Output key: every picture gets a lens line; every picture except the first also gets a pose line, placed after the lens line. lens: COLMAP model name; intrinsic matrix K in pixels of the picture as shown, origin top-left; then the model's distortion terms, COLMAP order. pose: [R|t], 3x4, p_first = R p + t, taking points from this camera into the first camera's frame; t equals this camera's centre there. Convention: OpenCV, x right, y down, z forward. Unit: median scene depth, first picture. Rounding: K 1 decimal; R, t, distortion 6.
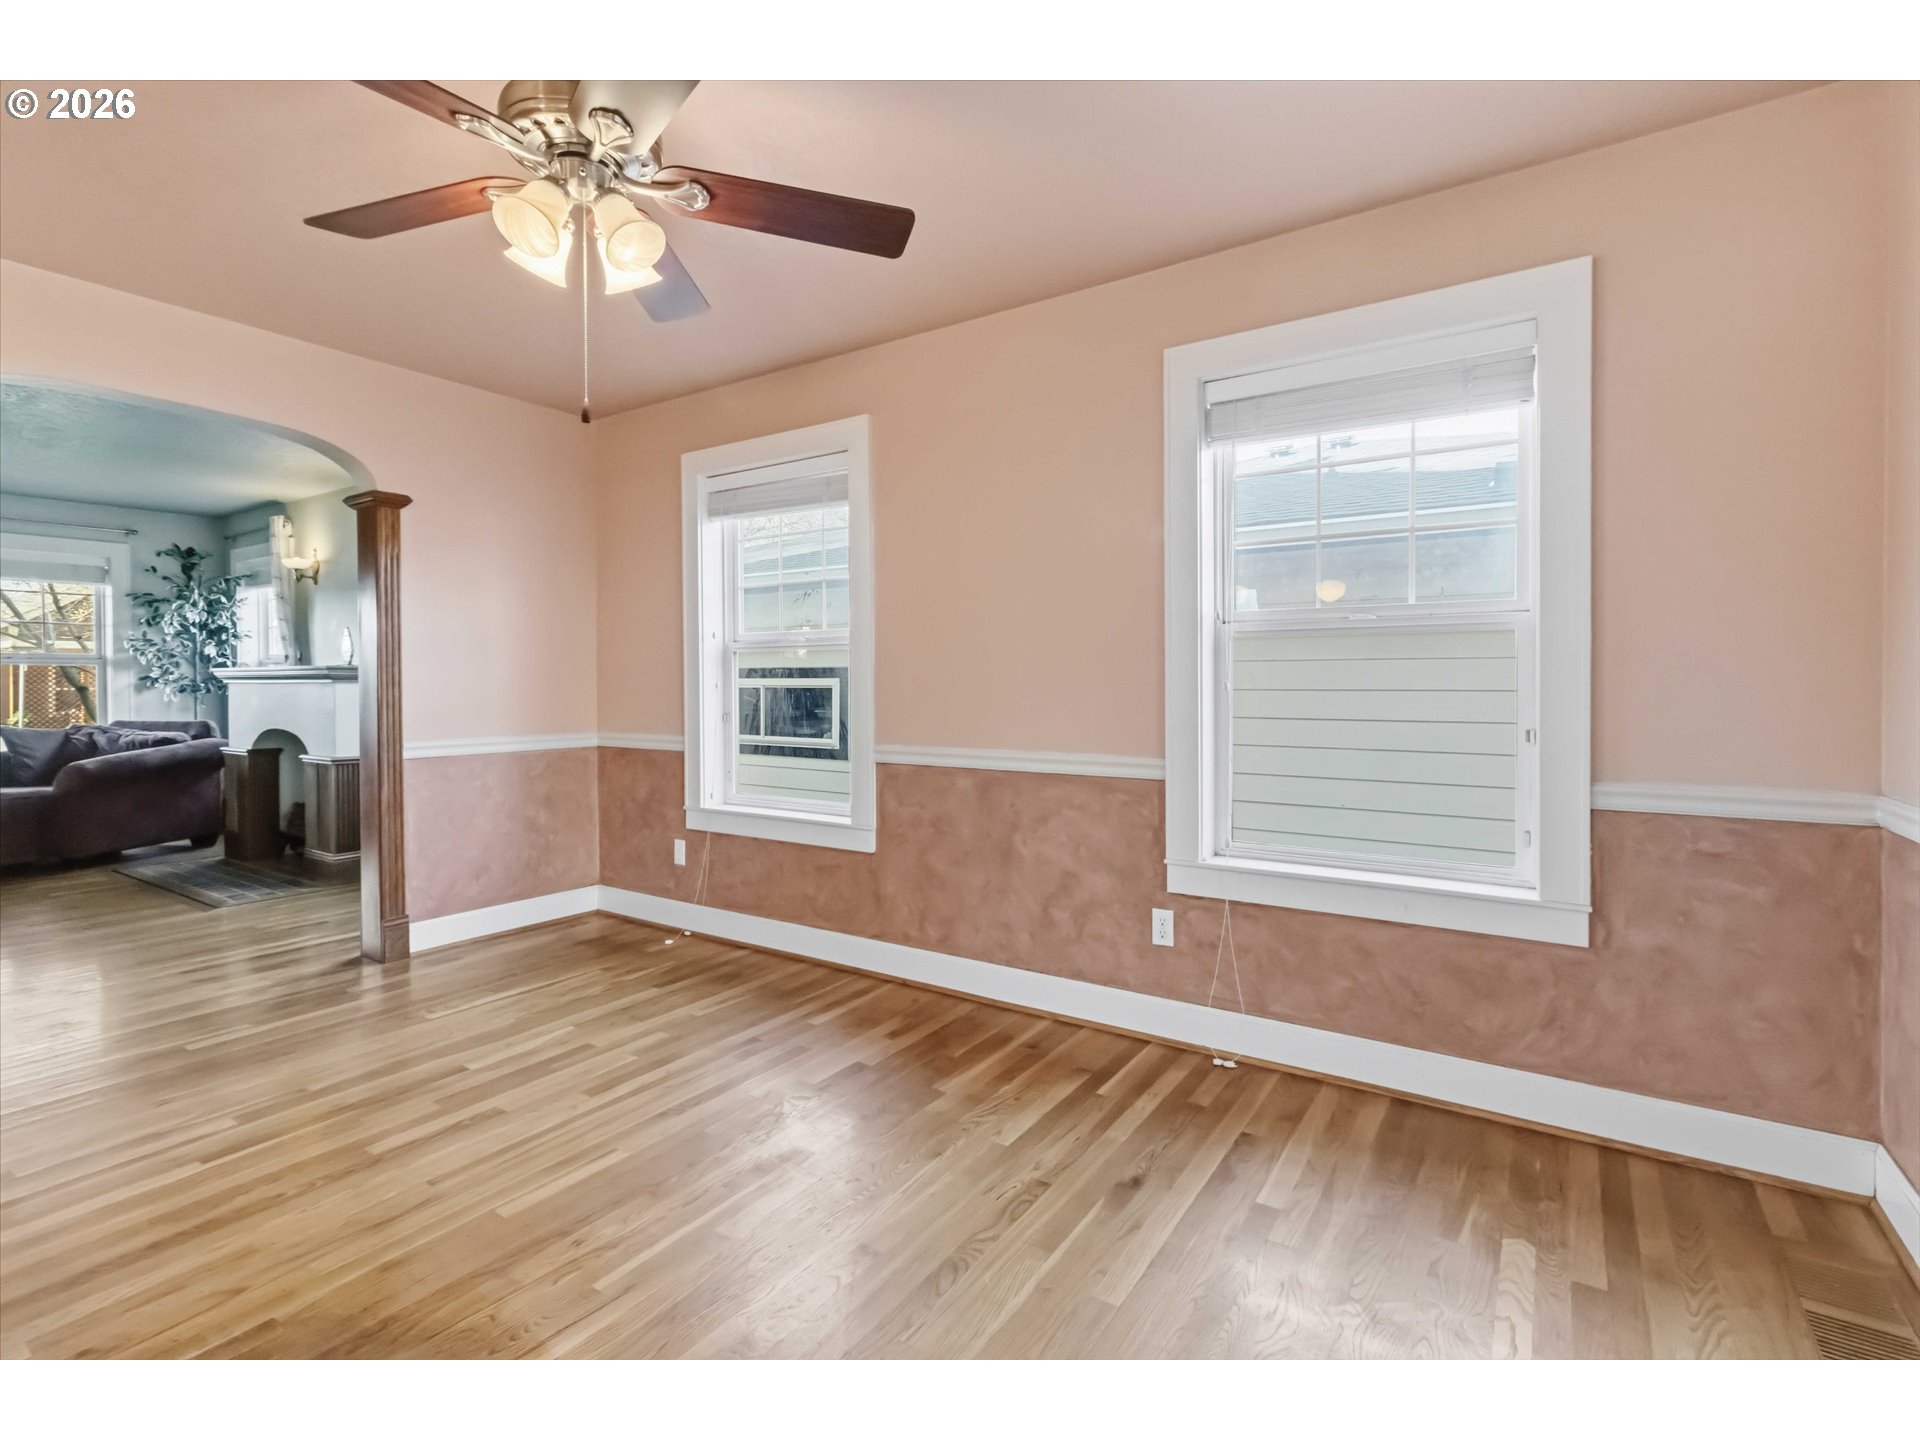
lens RADIAL K [[887.4, 0, 973.4], [0, 887.4, 693.9], [0, 0, 1]] dist [0.003930, -0.000589]
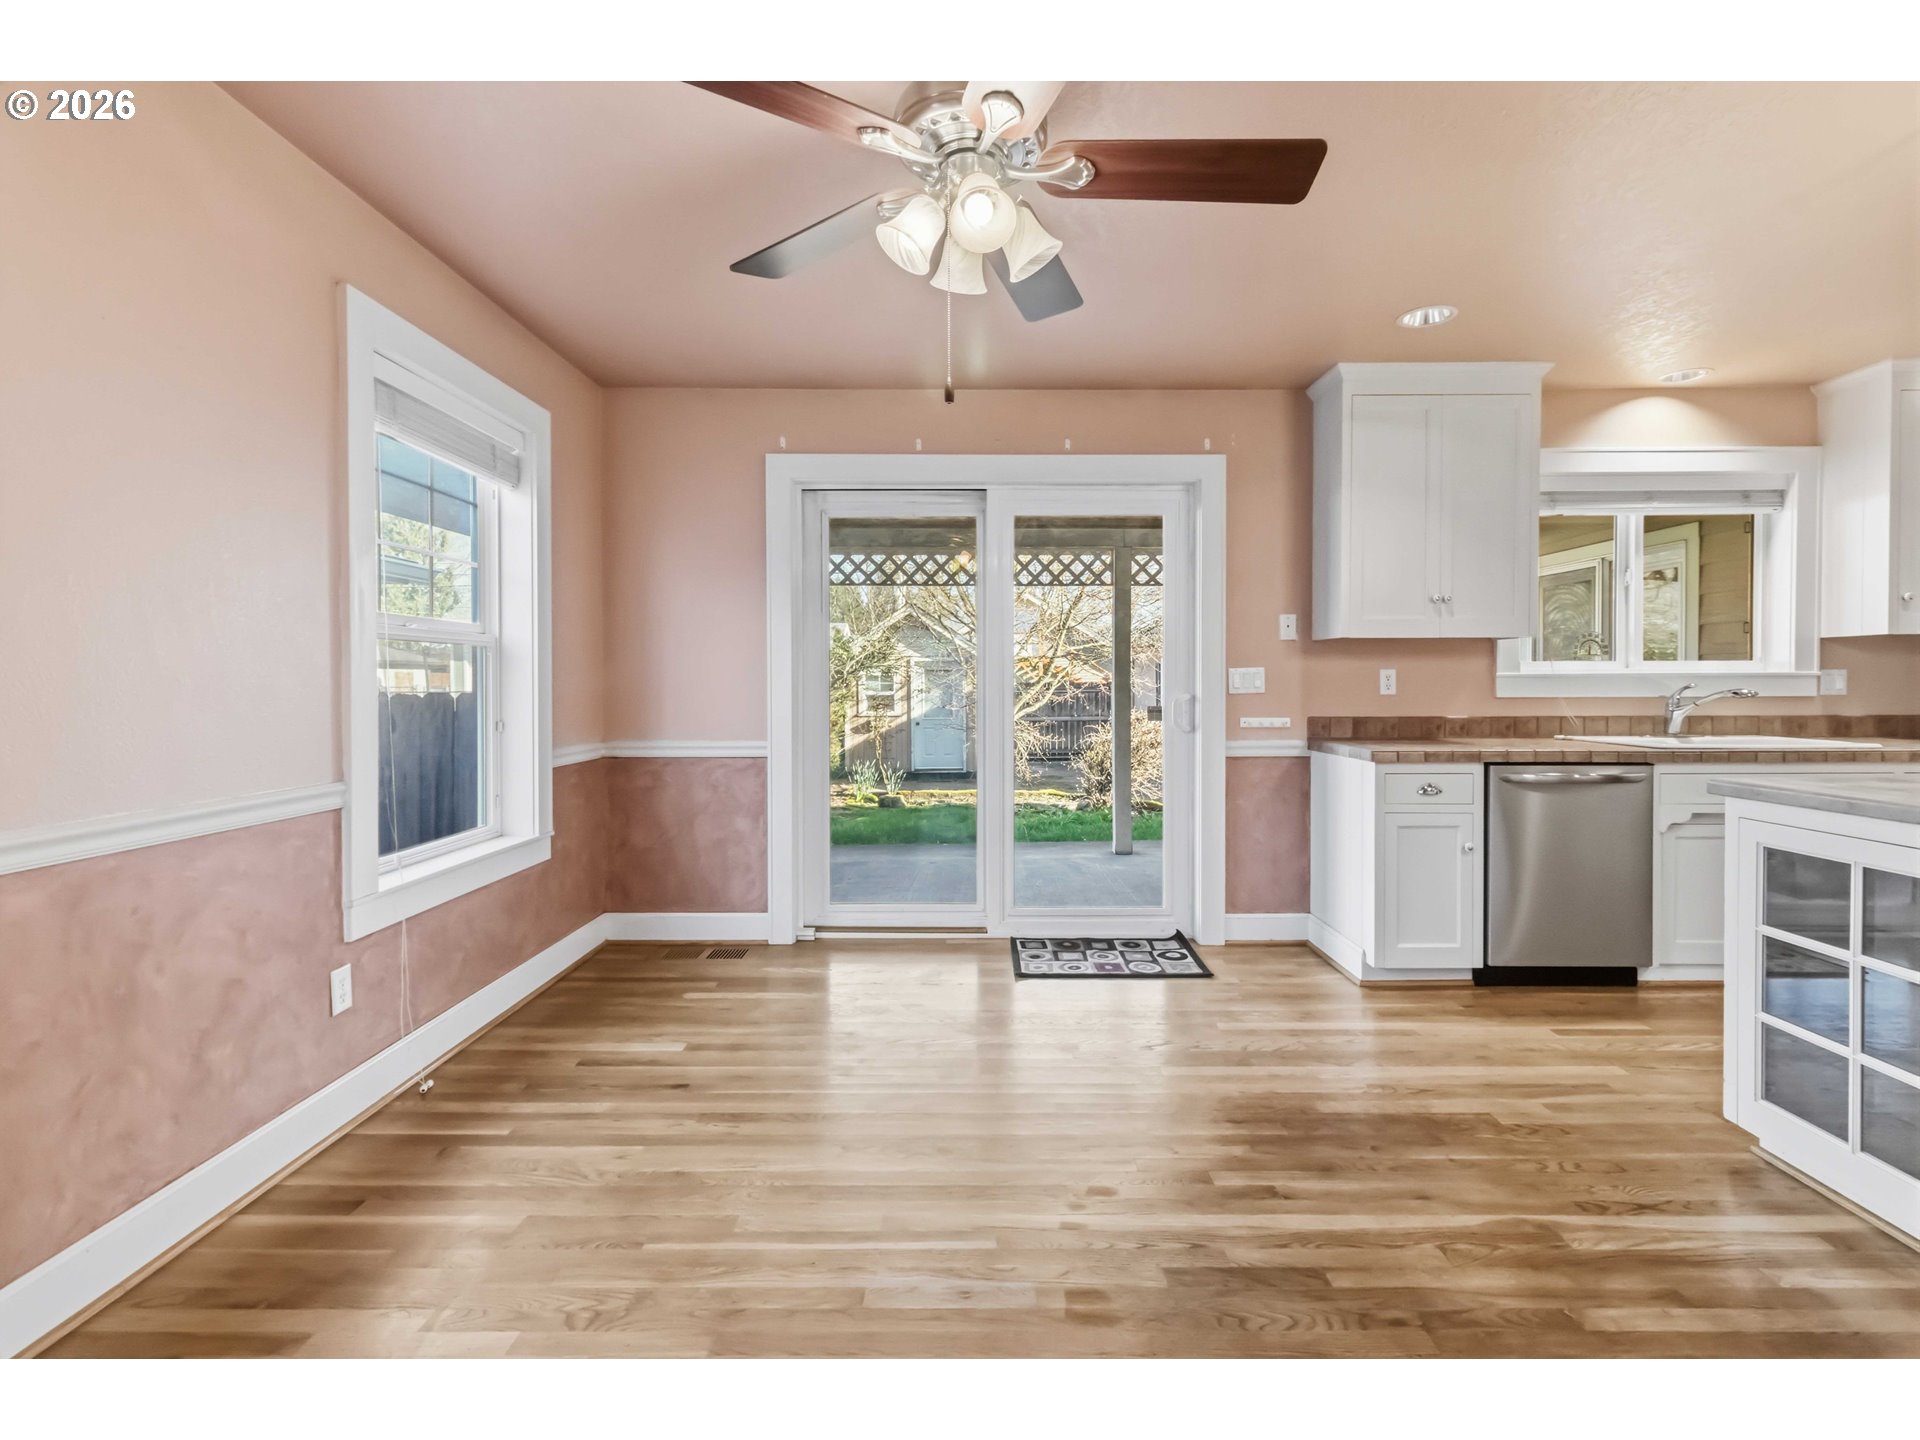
lens RADIAL K [[887.4, 0, 973.4], [0, 887.4, 693.9], [0, 0, 1]] dist [0.003930, -0.000589]
pose [[-0.547297, -0.006658, 0.836912, -0.780408], [0.013731, 0.999762, 0.016933, -0.013728], [-0.836826, 0.020759, -0.547076, 0.951594]]
